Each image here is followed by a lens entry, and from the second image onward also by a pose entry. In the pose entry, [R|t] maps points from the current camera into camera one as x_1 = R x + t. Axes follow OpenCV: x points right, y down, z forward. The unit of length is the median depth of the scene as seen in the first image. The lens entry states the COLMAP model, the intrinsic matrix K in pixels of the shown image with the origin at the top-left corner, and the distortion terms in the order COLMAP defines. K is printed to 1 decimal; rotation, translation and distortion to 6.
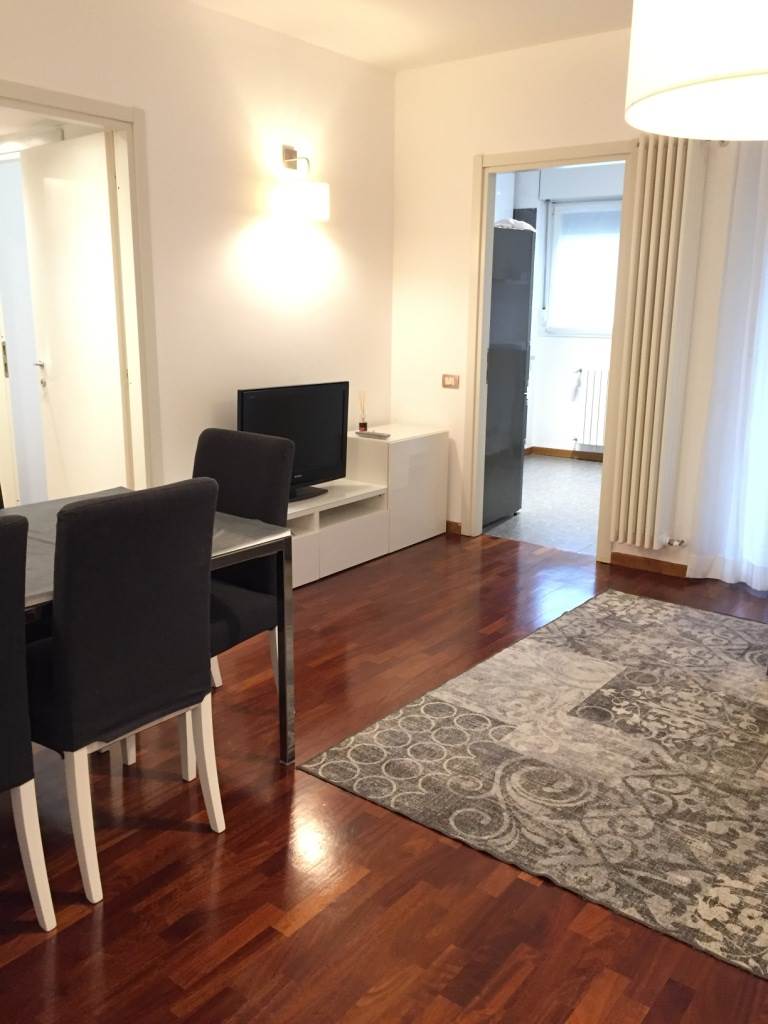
lens RADIAL K [[875.7, 0, 386.8], [0, 875.7, 510.2], [0, 0, 1]] dist [0.059220, -0.054943]
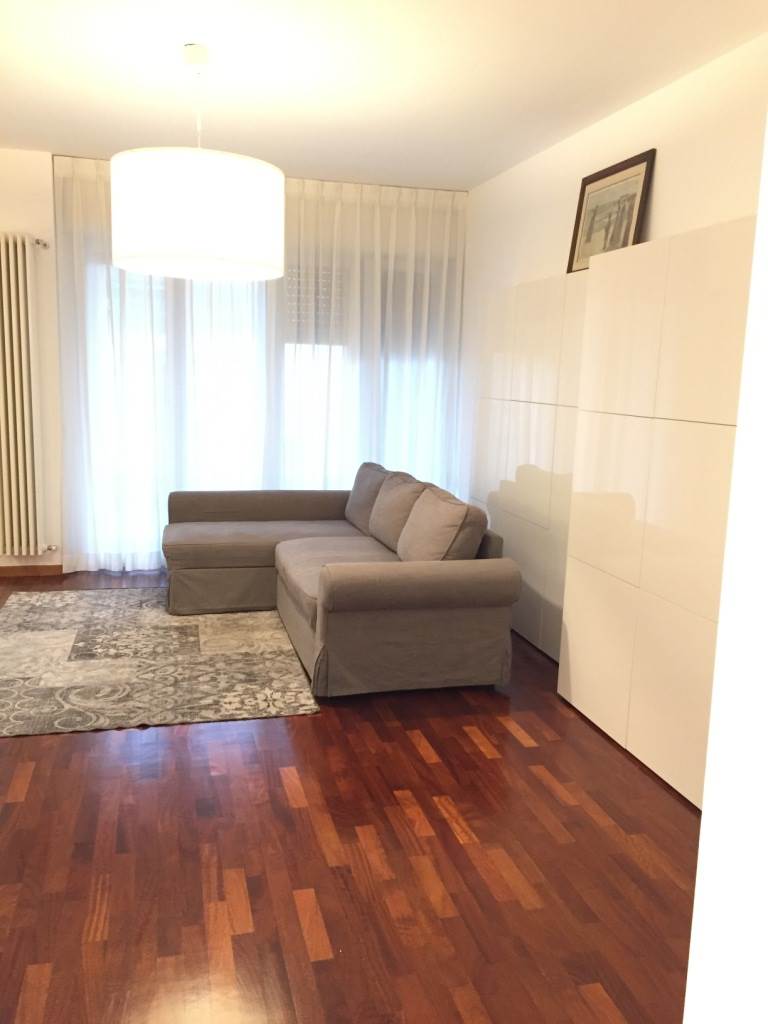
lens RADIAL K [[875.7, 0, 385.8], [0, 875.7, 513.3], [0, 0, 1]] dist [0.059220, -0.054943]
pose [[0.620580, -0.124703, 0.774164, -0.529214], [0.165731, 0.985830, 0.025946, 0.051469], [-0.766429, 0.112202, 0.632453, -0.277630]]
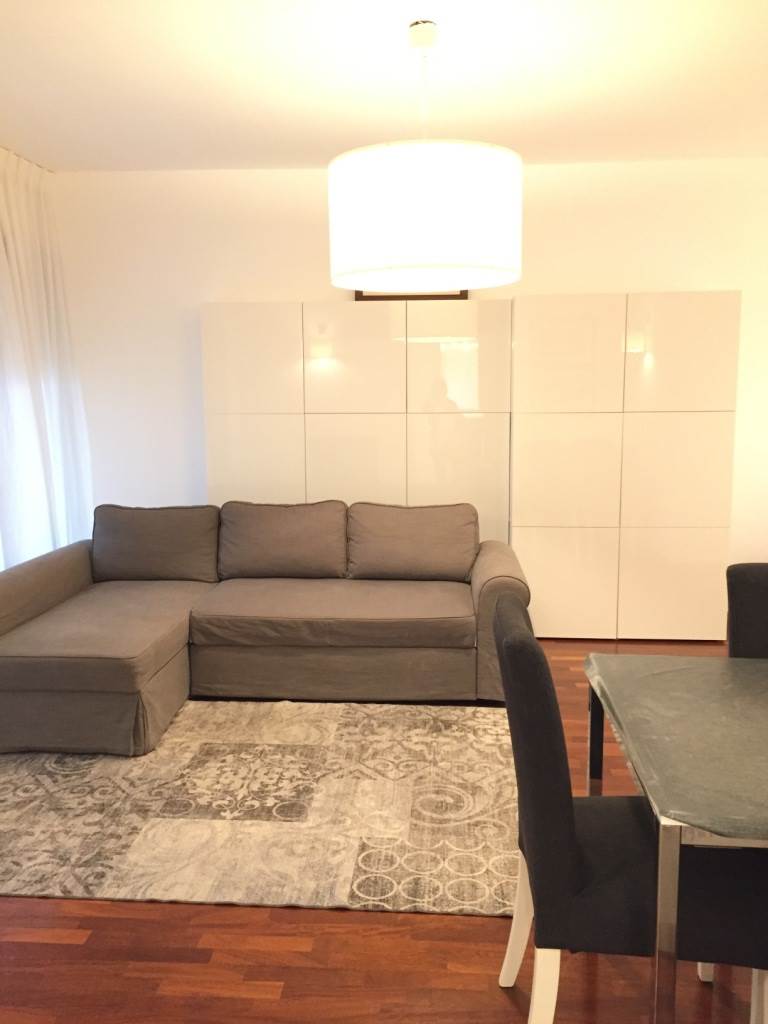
lens RADIAL K [[875.7, 0, 383.0], [0, 875.7, 511.1], [0, 0, 1]] dist [0.059220, -0.054943]
pose [[-0.549942, -0.132888, 0.824563, -0.595346], [0.193758, 0.940028, 0.280724, -0.343901], [-0.812417, 0.314148, -0.491213, 1.314065]]
